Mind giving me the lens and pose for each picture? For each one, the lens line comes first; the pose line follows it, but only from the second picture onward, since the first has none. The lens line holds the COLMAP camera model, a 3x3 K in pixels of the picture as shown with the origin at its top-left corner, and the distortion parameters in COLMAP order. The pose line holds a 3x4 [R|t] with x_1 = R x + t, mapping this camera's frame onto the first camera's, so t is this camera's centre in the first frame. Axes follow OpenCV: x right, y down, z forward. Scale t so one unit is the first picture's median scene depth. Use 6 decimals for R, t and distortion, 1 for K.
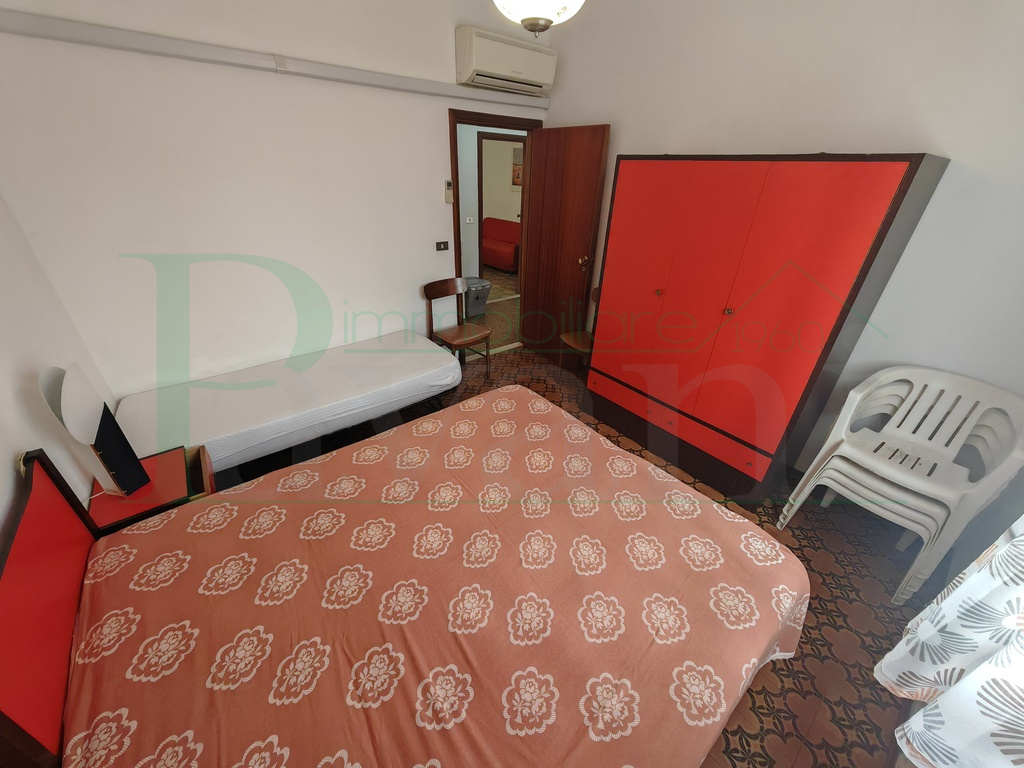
lens RADIAL K [[382.6, 0, 511.2], [0, 382.6, 383.8], [0, 0, 1]] dist [0.000575, 0.000478]
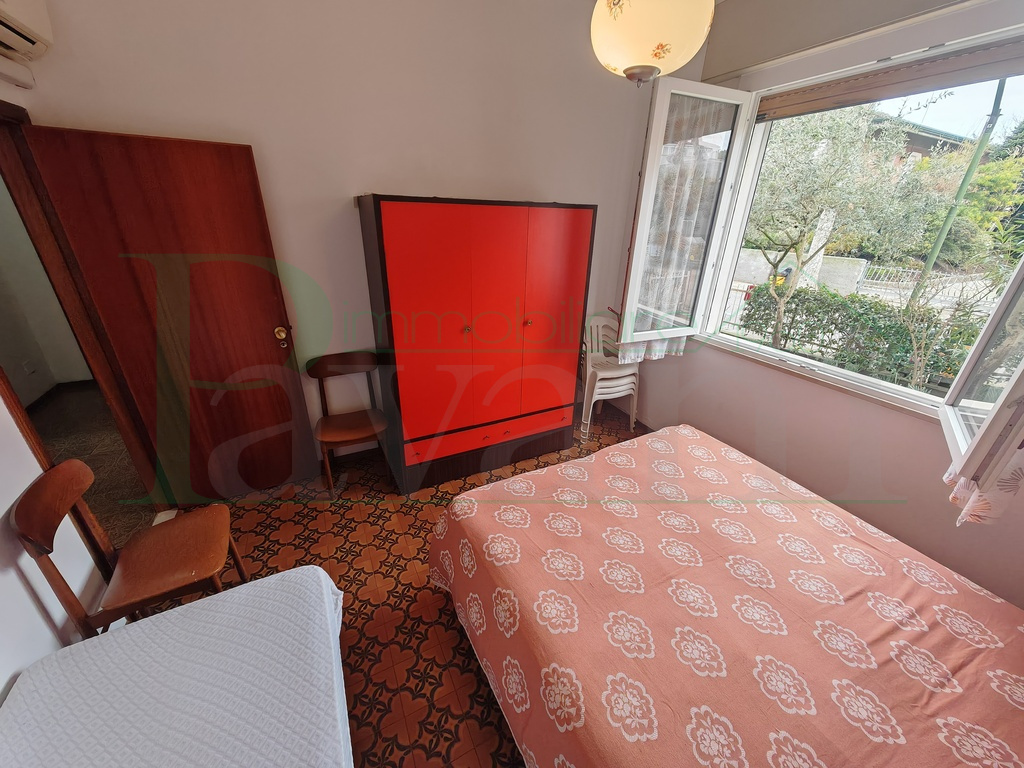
lens RADIAL K [[382.6, 0, 511.2], [0, 382.6, 383.8], [0, 0, 1]] dist [0.000575, 0.000478]
pose [[0.193993, -0.421133, 0.886010, -0.749590], [0.462947, 0.835574, 0.295797, -0.502133], [-0.864897, 0.352793, 0.357058, 0.817044]]
